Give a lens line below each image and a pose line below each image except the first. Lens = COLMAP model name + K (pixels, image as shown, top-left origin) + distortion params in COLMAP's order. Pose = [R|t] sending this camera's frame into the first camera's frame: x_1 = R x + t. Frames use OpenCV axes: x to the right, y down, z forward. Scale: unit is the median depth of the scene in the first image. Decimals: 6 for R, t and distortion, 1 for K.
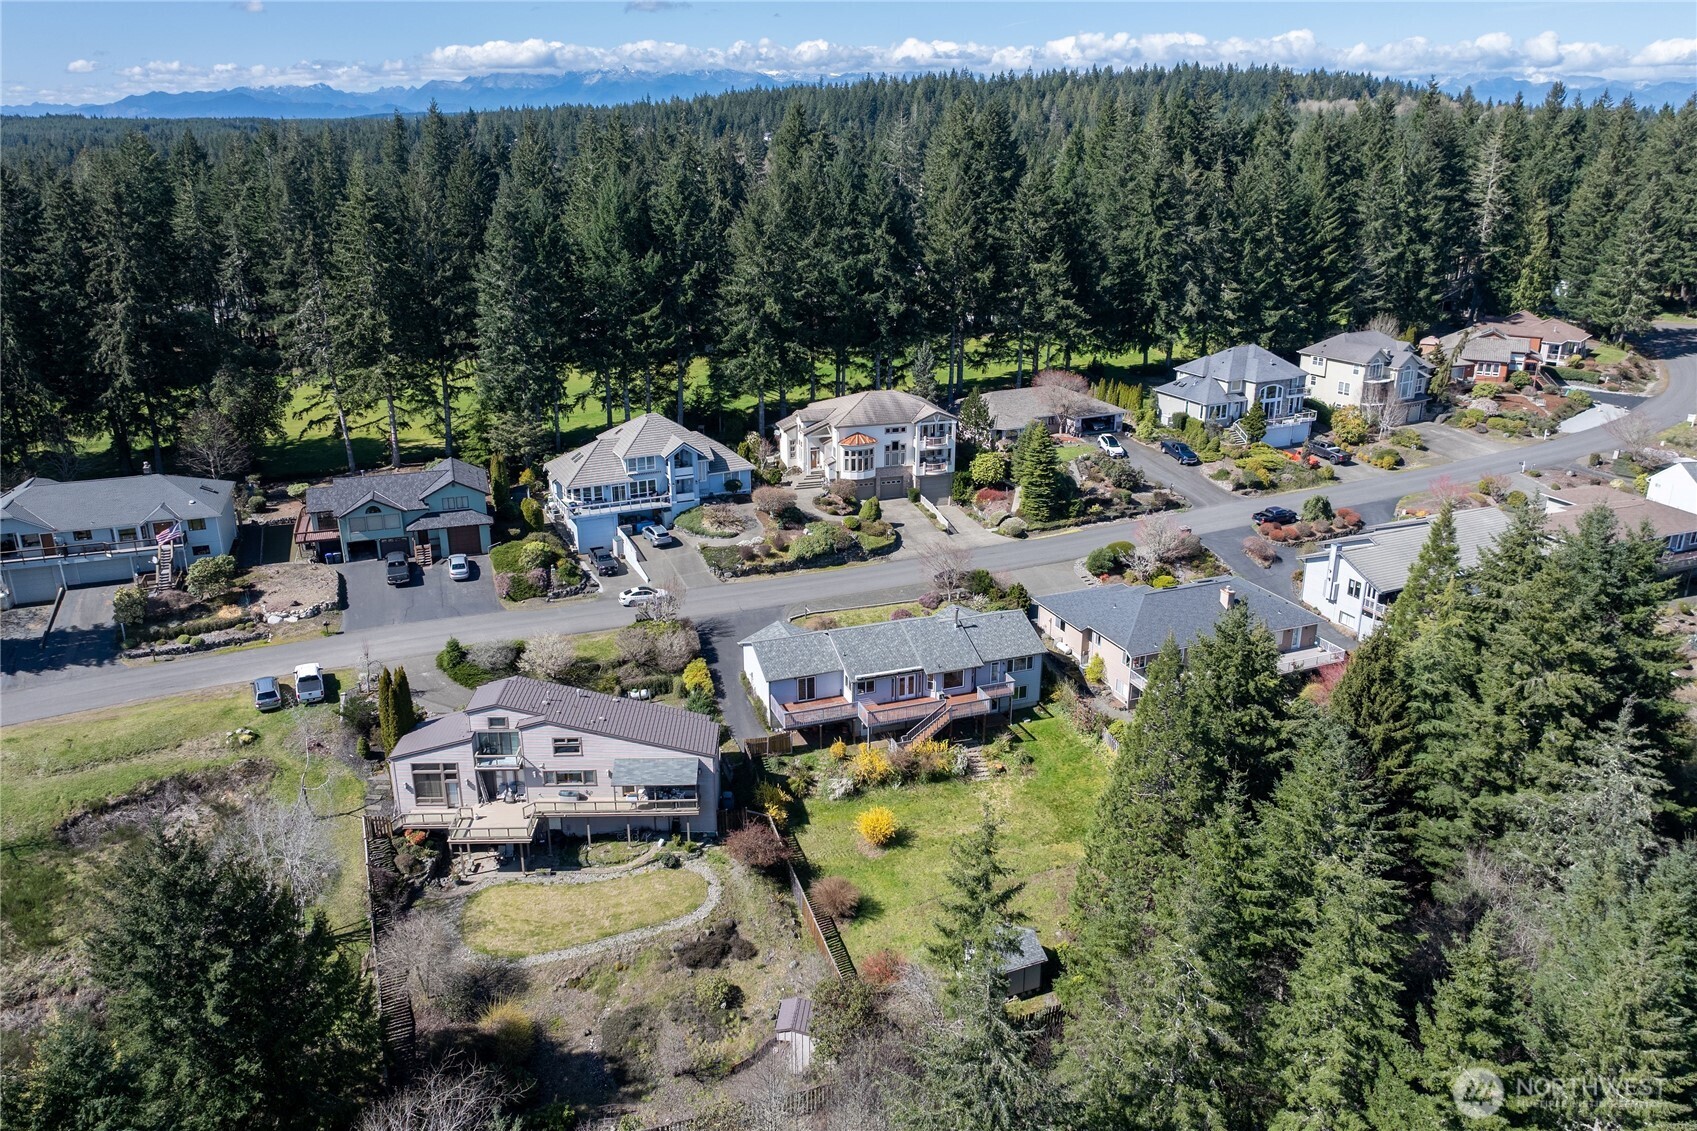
lens RADIAL K [[1184.9, 0, 844.9], [0, 1184.9, 542.3], [0, 0, 1]] dist [-0.029958, -0.005381]
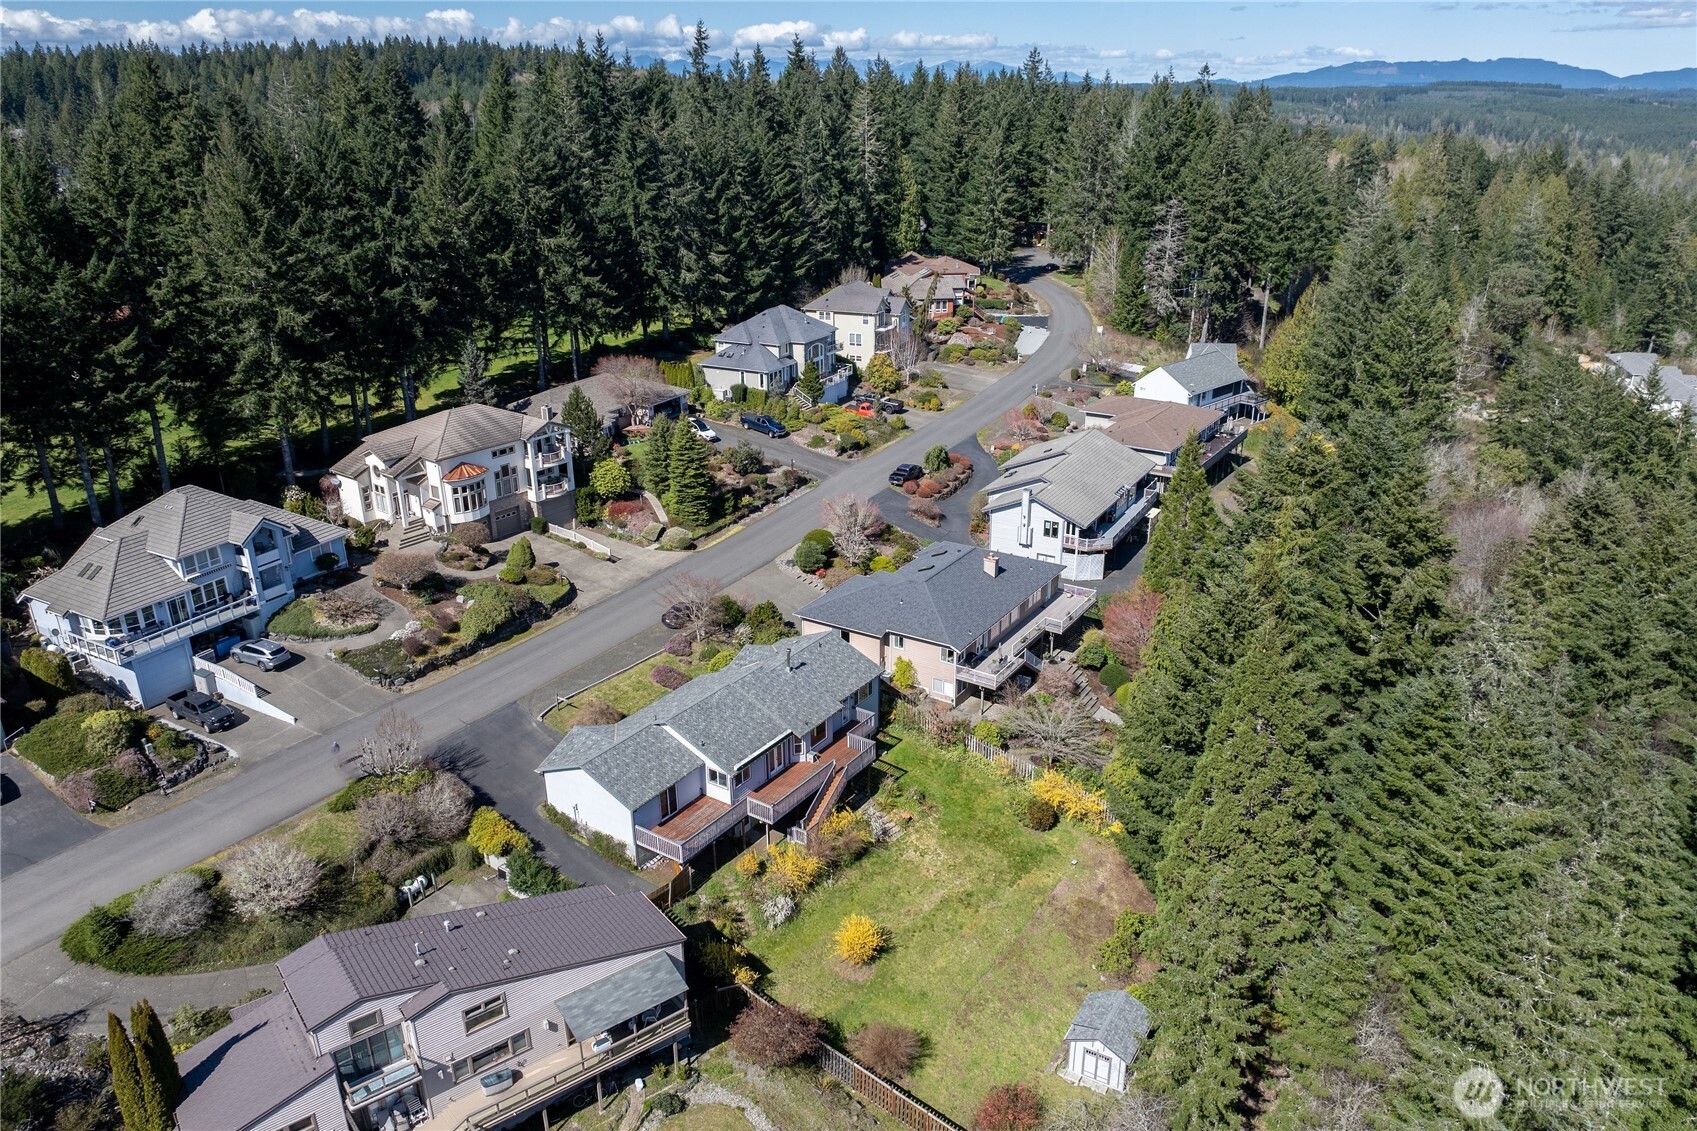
lens RADIAL K [[1159.6, 0, 848.5], [0, 1159.6, 565.5], [0, 0, 1]] dist [-0.019358, -0.031729]
pose [[0.816647, -0.218003, 0.534380, -0.204740], [0.194375, 0.975714, 0.101000, -0.052771], [-0.543421, 0.021389, 0.839188, 0.205294]]
